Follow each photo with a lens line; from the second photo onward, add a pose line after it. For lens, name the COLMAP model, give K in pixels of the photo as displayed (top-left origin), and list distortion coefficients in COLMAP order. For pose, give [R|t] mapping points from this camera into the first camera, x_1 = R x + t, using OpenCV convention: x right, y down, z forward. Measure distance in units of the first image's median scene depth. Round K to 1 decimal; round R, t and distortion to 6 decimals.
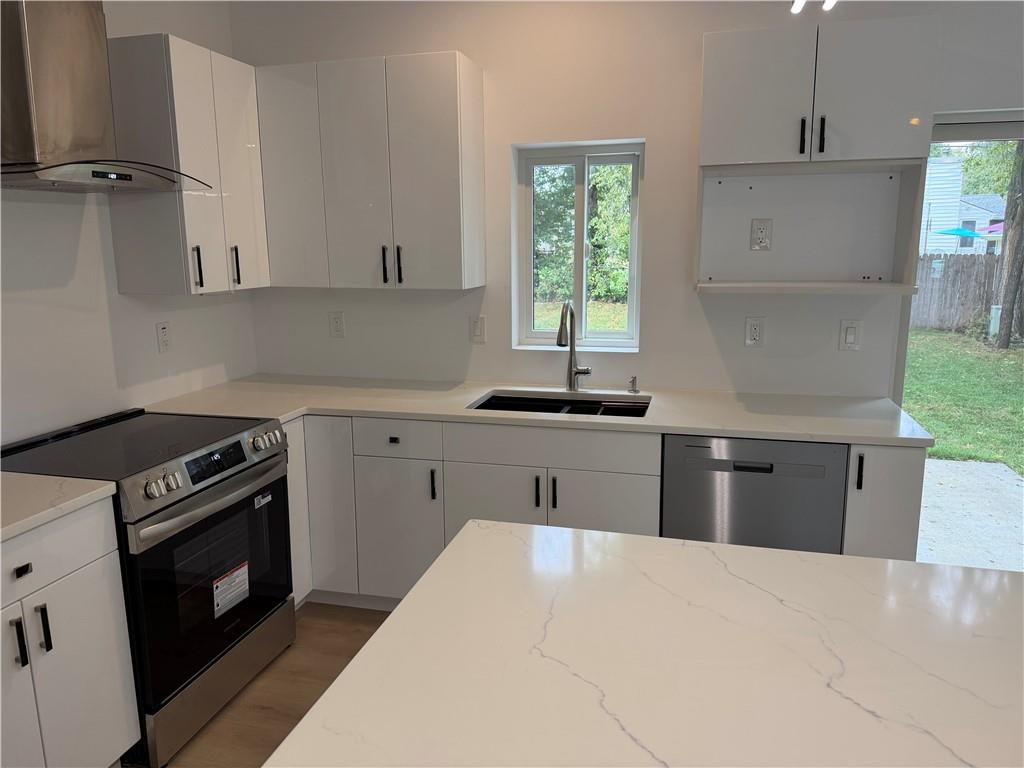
lens RADIAL K [[718.0, 0, 514.3], [0, 718.0, 389.2], [0, 0, 1]] dist [0.103351, -0.166081]
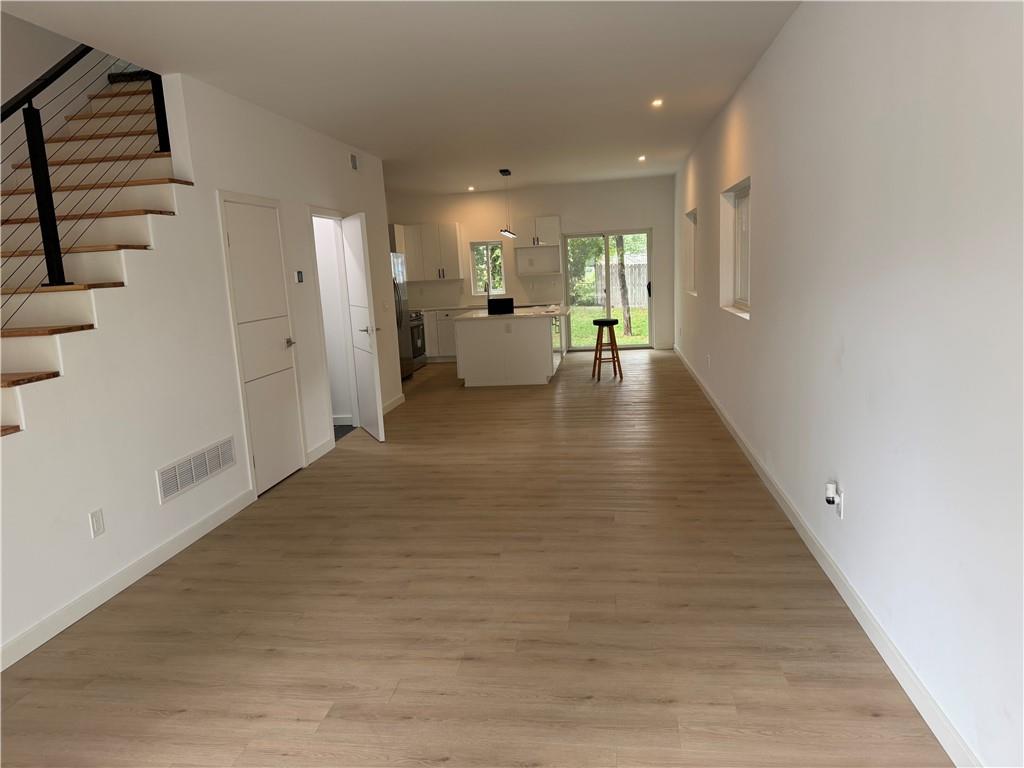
lens RADIAL K [[718.0, 0, 514.3], [0, 718.0, 389.2], [0, 0, 1]] dist [0.103351, -0.166081]
pose [[0.991885, -0.064180, 0.109748, -0.264292], [0.067488, 0.997363, -0.026694, 0.631369], [-0.107745, 0.033884, 0.993601, -3.142377]]
